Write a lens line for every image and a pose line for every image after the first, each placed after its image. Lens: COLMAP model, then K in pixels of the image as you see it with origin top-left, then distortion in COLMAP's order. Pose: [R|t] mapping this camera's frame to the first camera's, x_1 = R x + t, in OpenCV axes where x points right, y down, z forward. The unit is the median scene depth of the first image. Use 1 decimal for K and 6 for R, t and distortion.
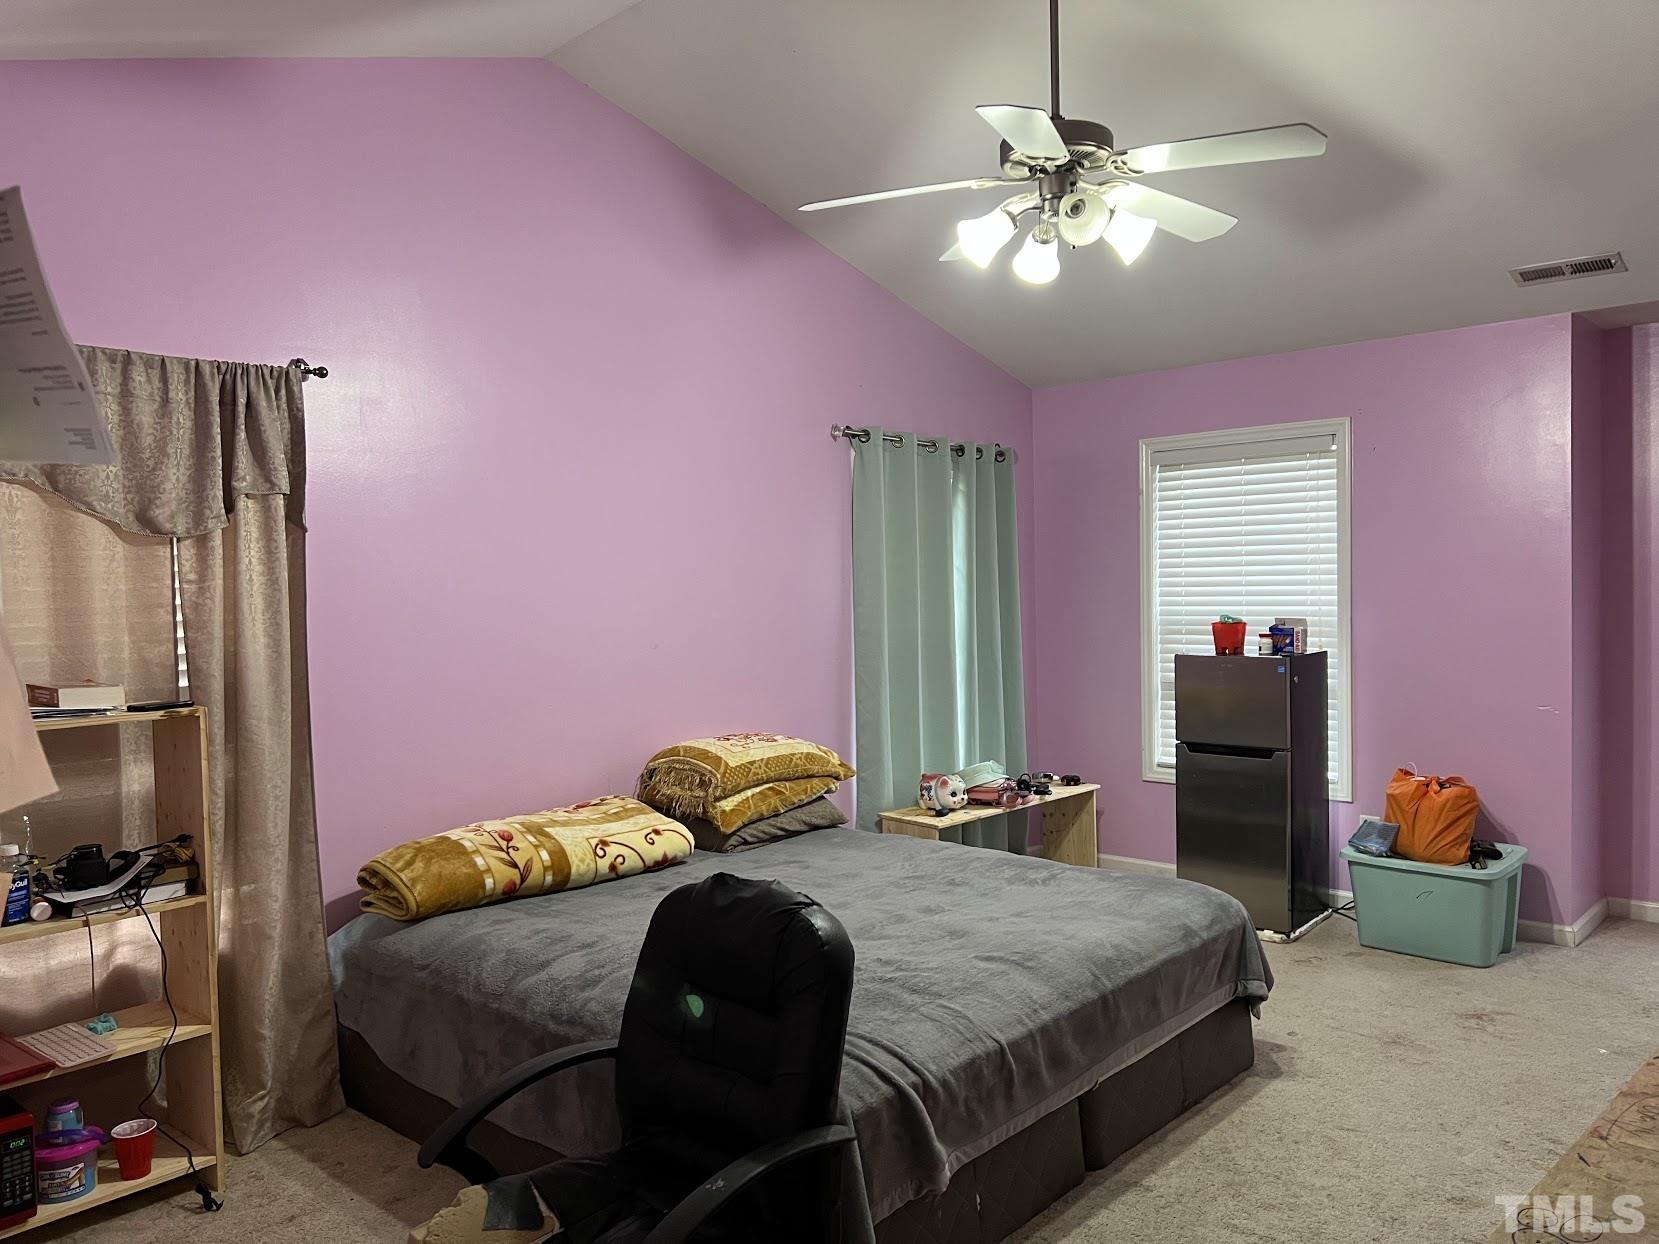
lens RADIAL K [[1246.2, 0, 828.9], [0, 1246.2, 623.5], [0, 0, 1]] dist [-0.005578, 0.000022]
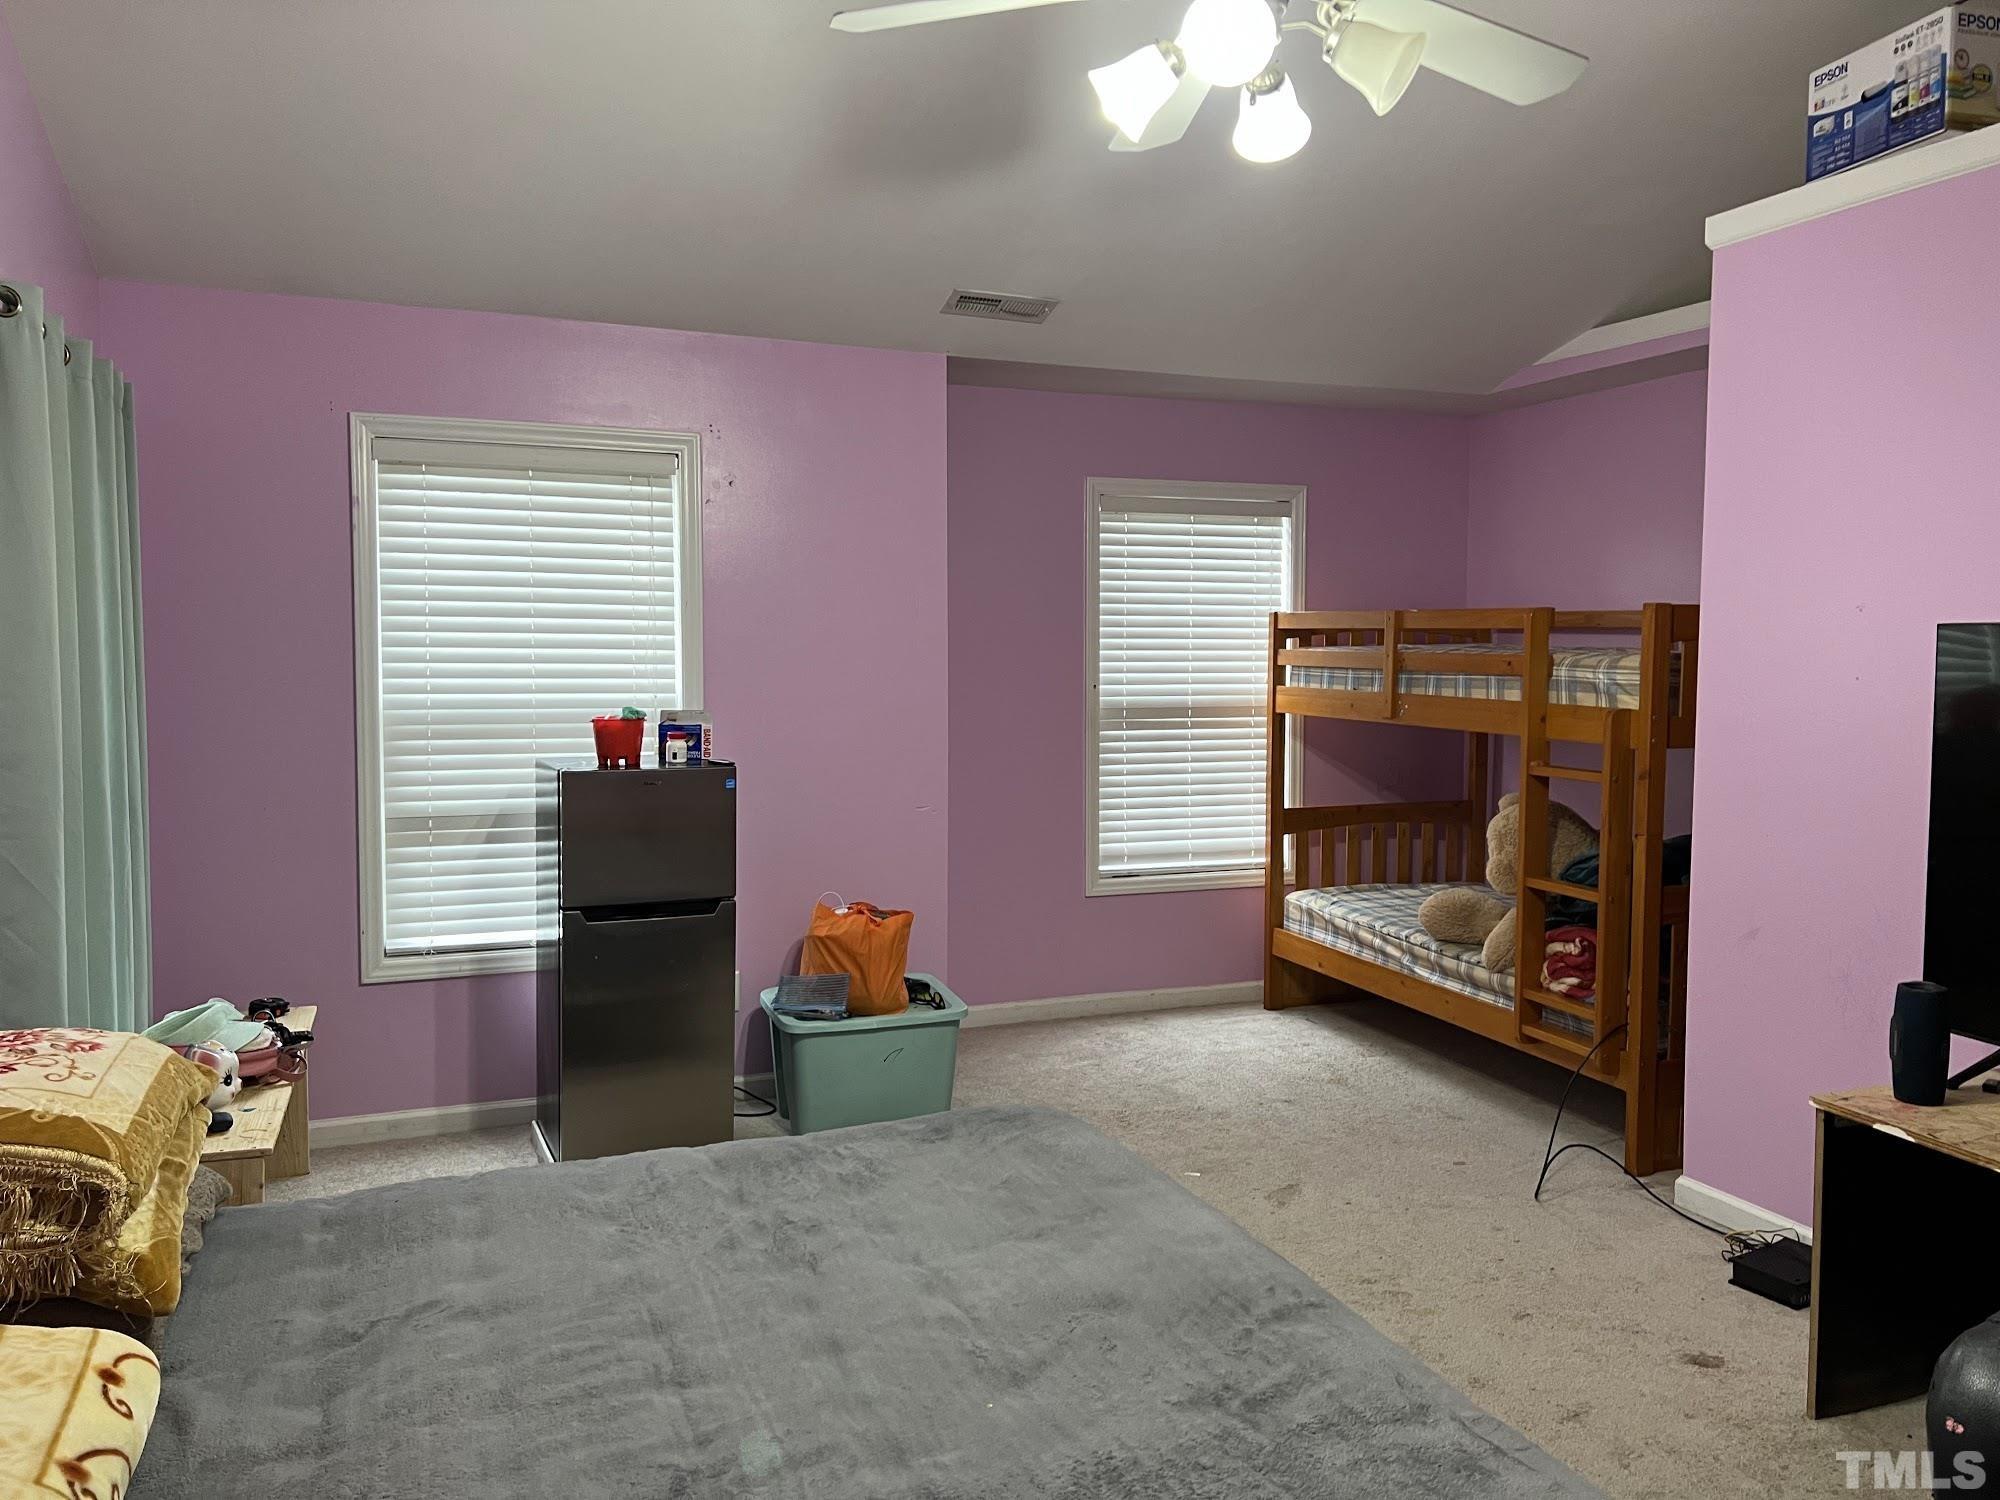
lens RADIAL K [[1502.3, 0, 1003.1], [0, 1502.3, 745.8], [0, 0, 1]] dist [-0.005578, 0.000022]
pose [[0.410262, -0.042644, 0.910970, -0.323236], [0.013384, 0.999080, 0.040741, -0.015940], [-0.911869, -0.004522, 0.410455, 0.485571]]
